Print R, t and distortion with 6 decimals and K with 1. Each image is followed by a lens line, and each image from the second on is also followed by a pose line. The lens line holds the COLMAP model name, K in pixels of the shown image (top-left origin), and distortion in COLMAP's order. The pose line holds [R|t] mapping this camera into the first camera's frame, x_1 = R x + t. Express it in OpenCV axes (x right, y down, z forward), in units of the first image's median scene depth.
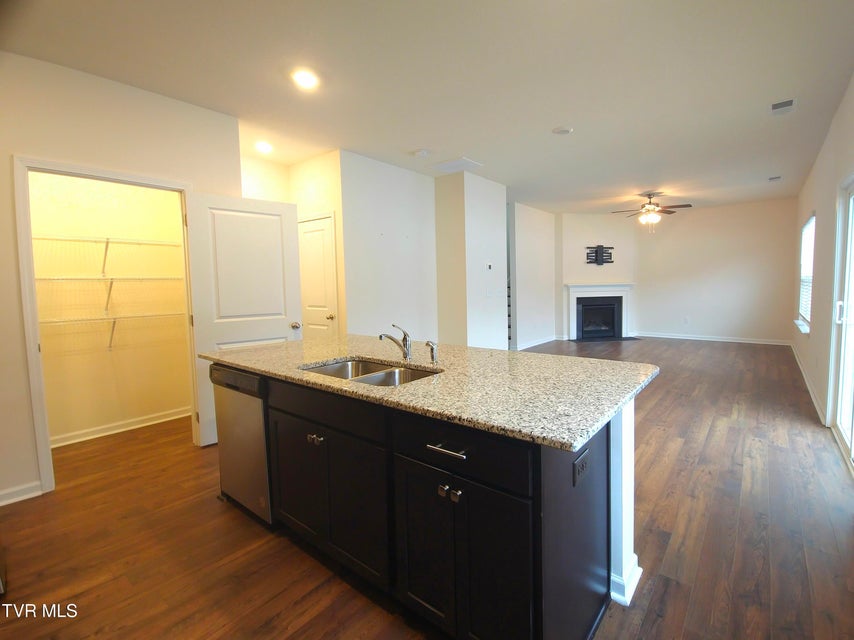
lens RADIAL K [[399.3, 0, 471.7], [0, 399.3, 307.7], [0, 0, 1]] dist [0.006710, -0.006652]
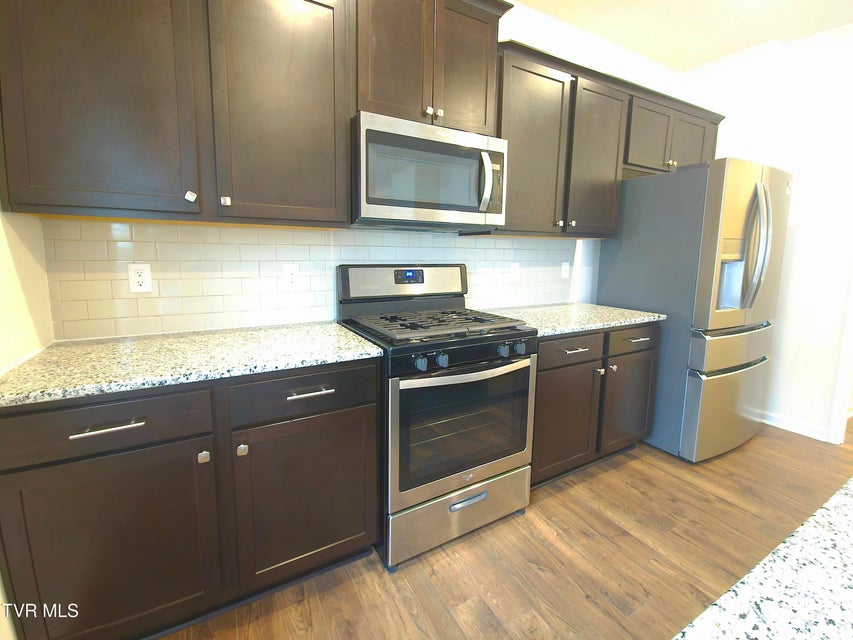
lens RADIAL K [[372.4, 0, 410.7], [0, 372.4, 306.1], [0, 0, 1]] dist [0.006016, 0.001090]
pose [[-0.441700, 0.140320, -0.886121, 0.071791], [-0.058667, 0.981062, 0.184597, -0.002378], [0.895242, 0.133523, -0.425103, 0.110063]]
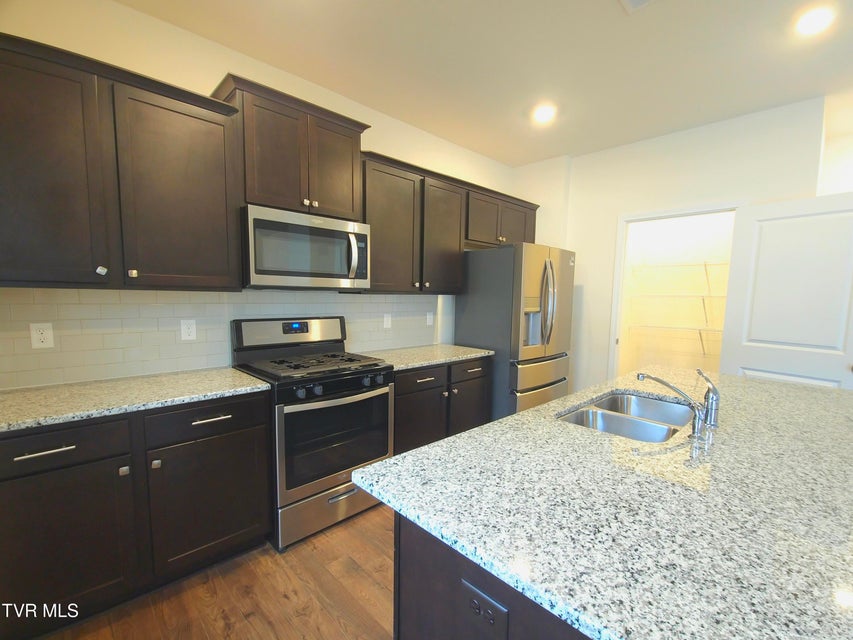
lens RADIAL K [[382.0, 0, 428.4], [0, 382.0, 337.7], [0, 0, 1]] dist [0.002335, -0.002209]
pose [[-0.174116, 0.121302, -0.977225, 0.136552], [-0.073441, 0.988020, 0.135727, -0.017832], [0.981983, 0.095401, -0.163122, 0.158498]]
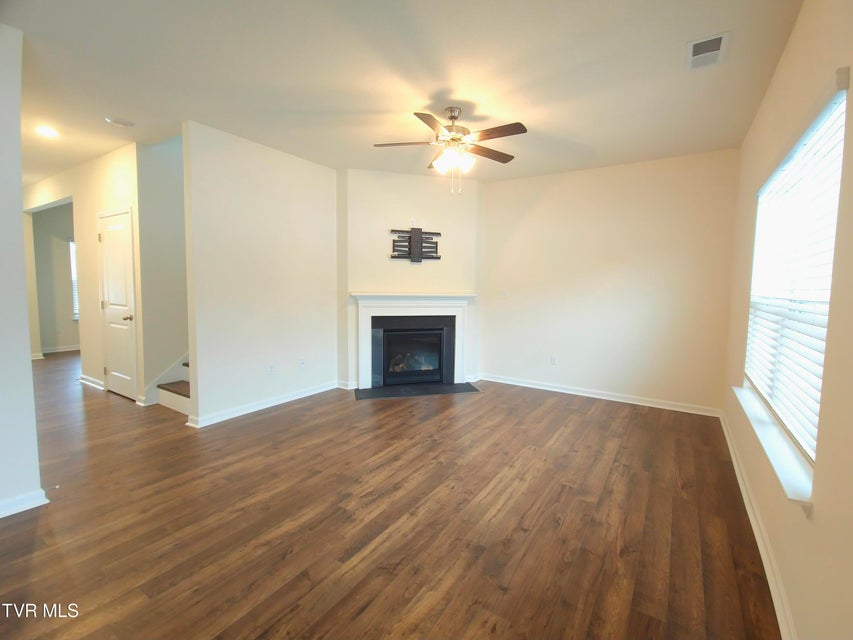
lens RADIAL K [[382.0, 0, 450.9], [0, 382.0, 308.4], [0, 0, 1]] dist [0.002335, -0.002209]
pose [[0.995389, 0.025766, 0.092392, 0.326551], [-0.025890, 0.999665, 0.000148, -0.040383], [-0.092357, -0.002539, 0.995723, 0.440694]]
